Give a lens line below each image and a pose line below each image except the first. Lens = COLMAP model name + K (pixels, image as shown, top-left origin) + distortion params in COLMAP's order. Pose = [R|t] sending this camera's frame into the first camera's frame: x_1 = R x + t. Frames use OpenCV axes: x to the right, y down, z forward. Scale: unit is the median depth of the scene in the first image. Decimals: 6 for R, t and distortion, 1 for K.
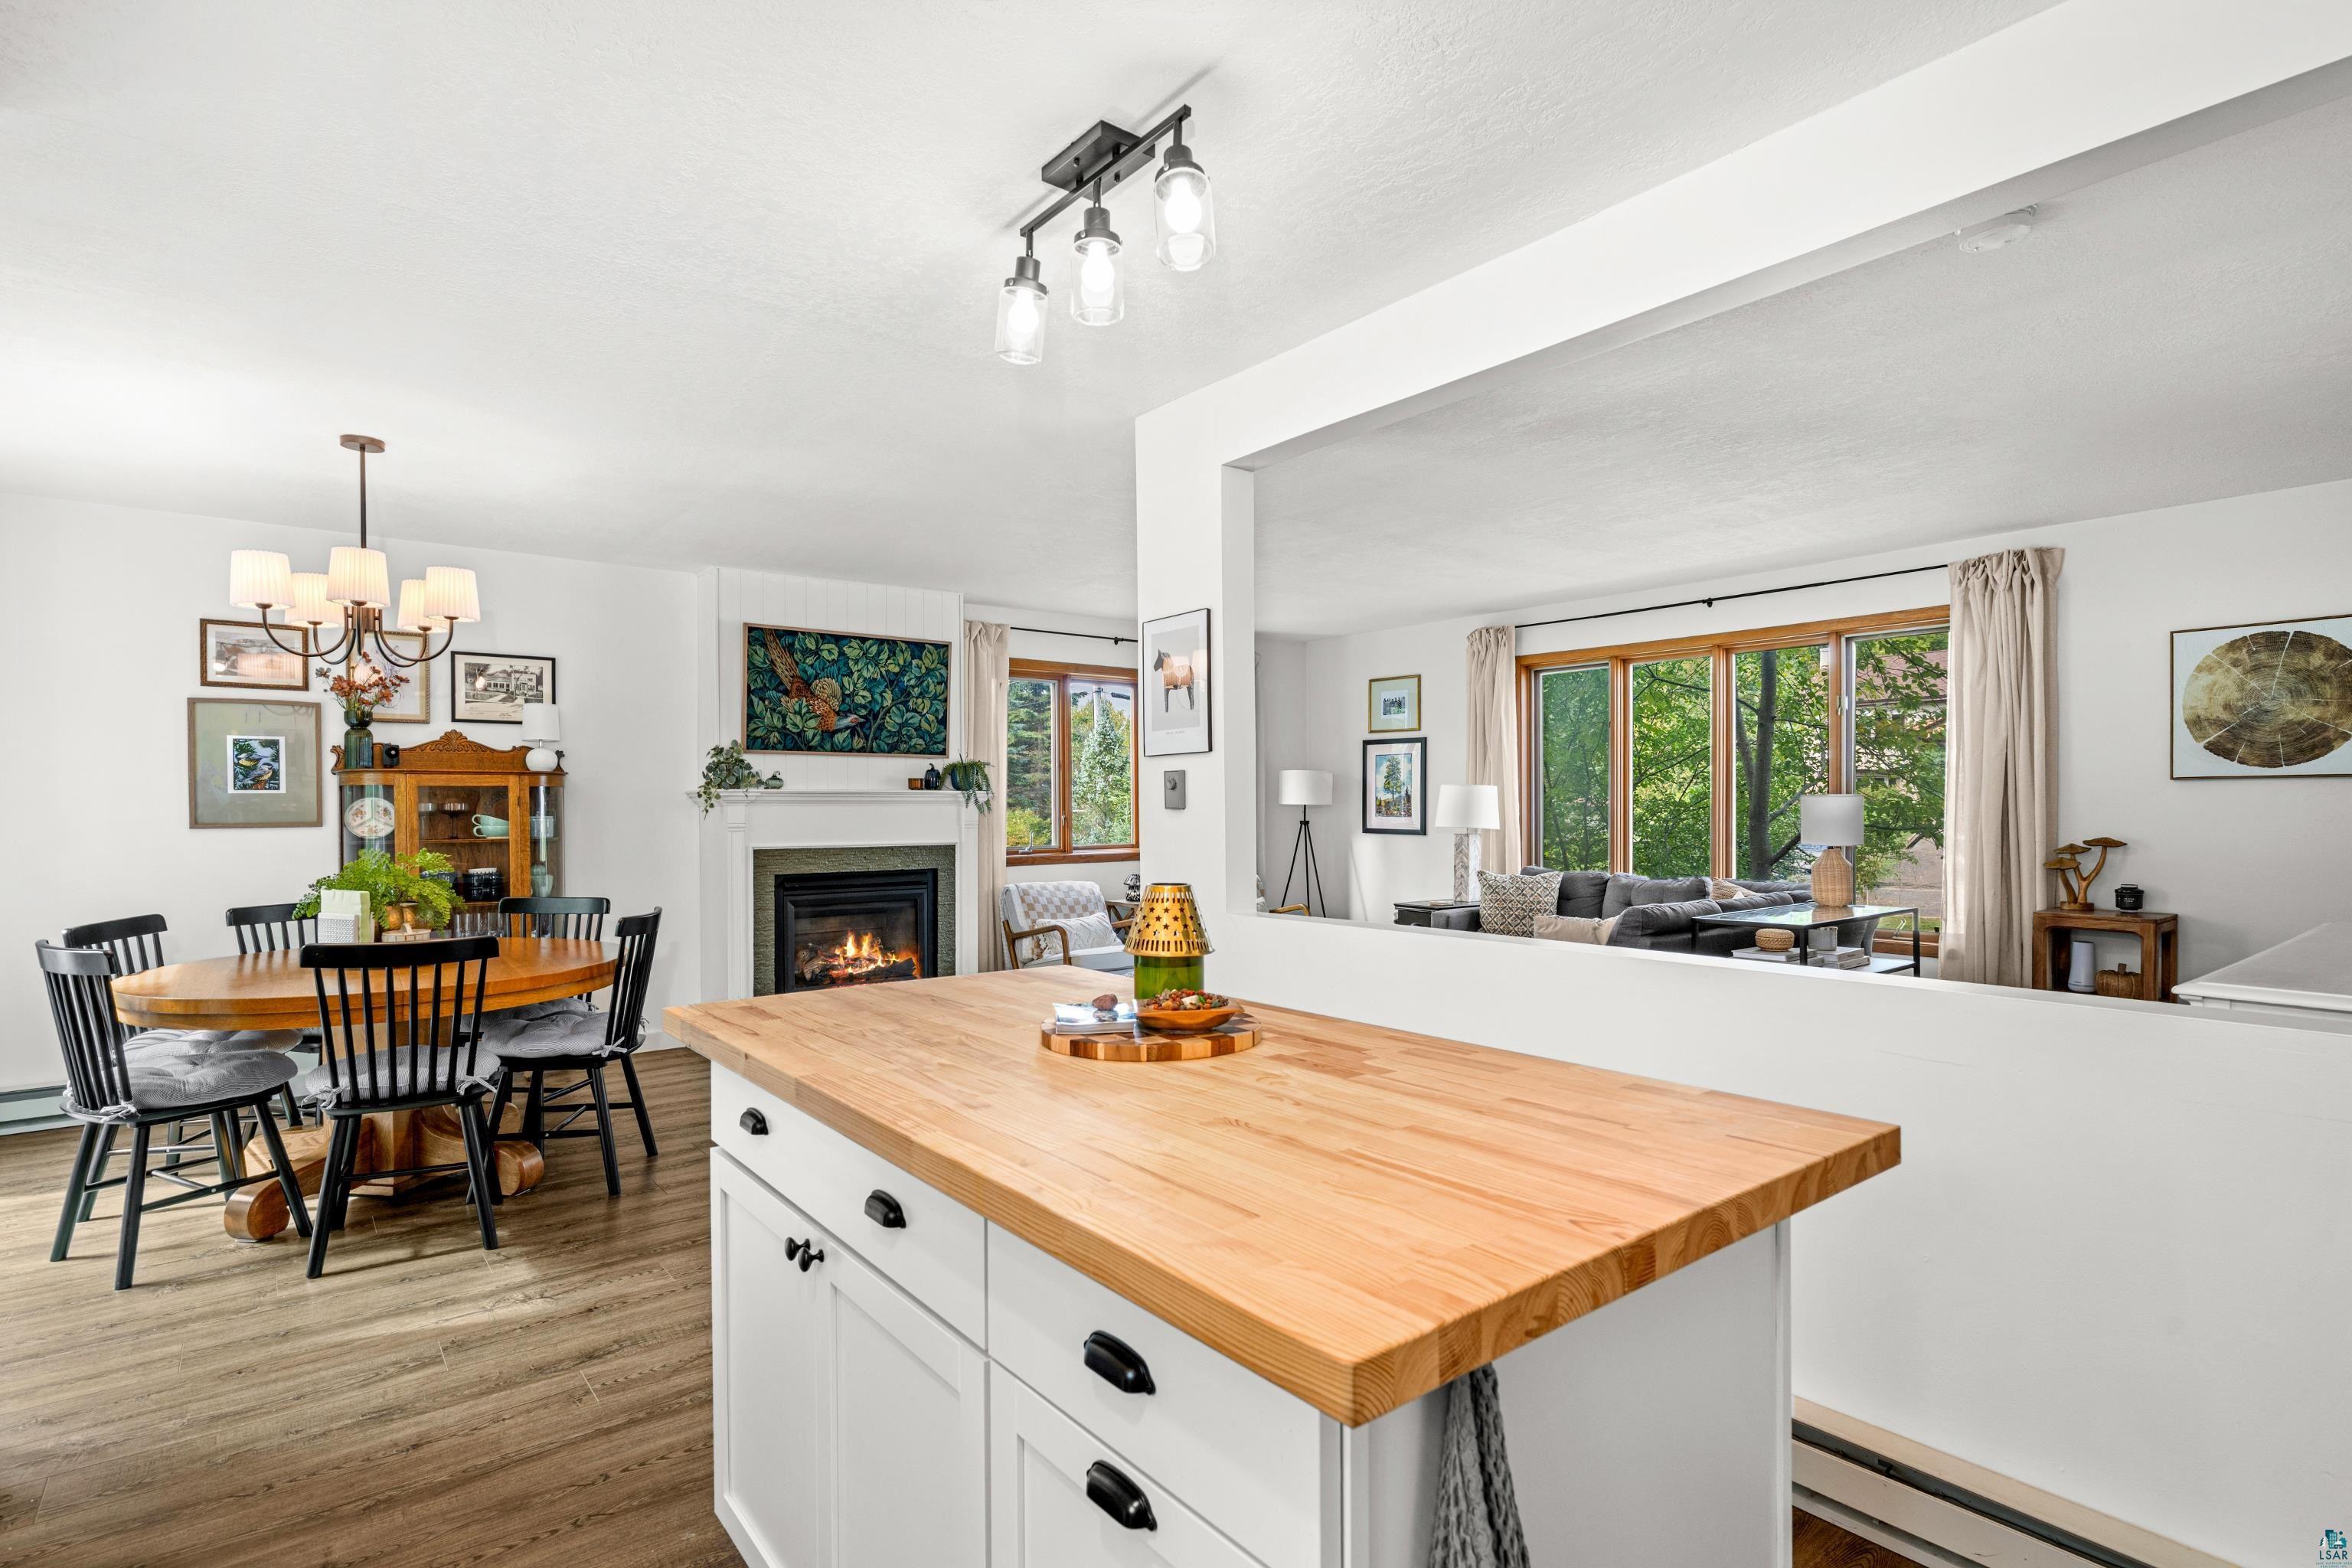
lens RADIAL K [[1094.6, 0, 1176.0], [0, 1094.6, 784.0], [0, 0, 1]] dist [-0.001383, 0.000109]
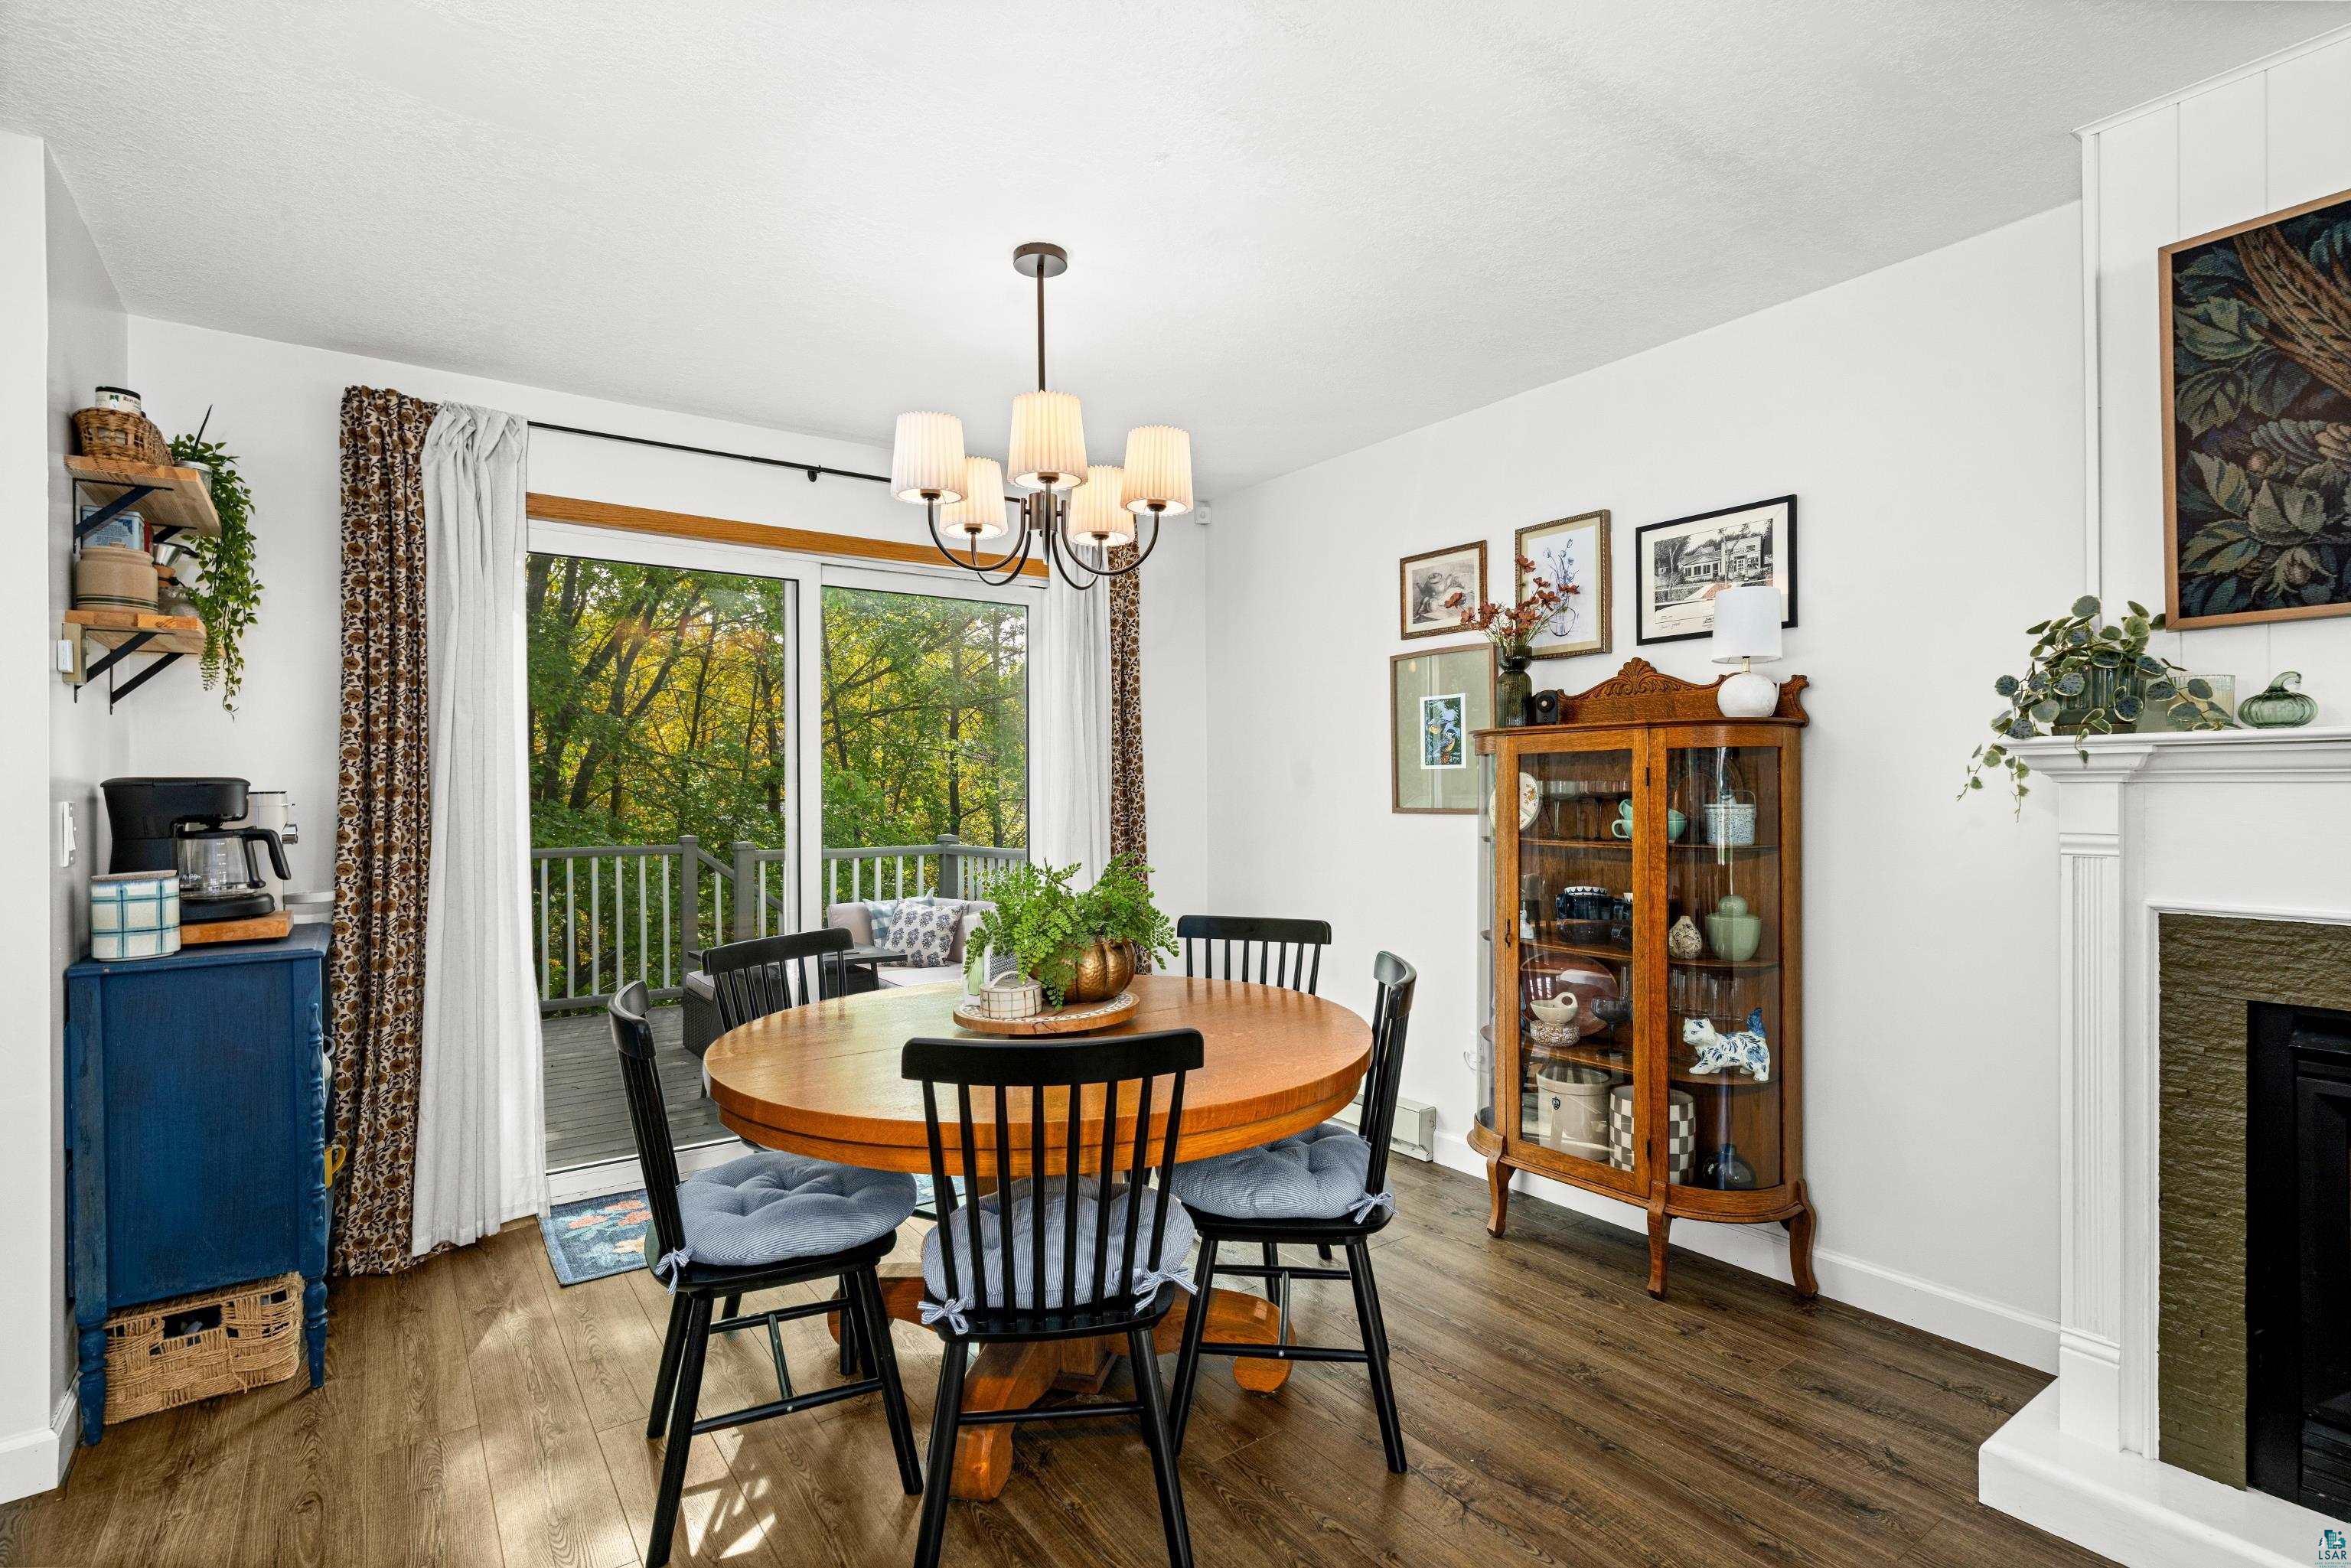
lens RADIAL K [[1094.1, 0, 1175.5], [0, 1094.1, 784.0], [0, 0, 1]] dist [-0.001383, 0.000109]
pose [[0.002414, 0.005416, -0.999982, -0.058753], [0.035833, 0.999343, 0.005499, 0.007676], [0.999355, -0.035846, 0.002219, 0.754459]]
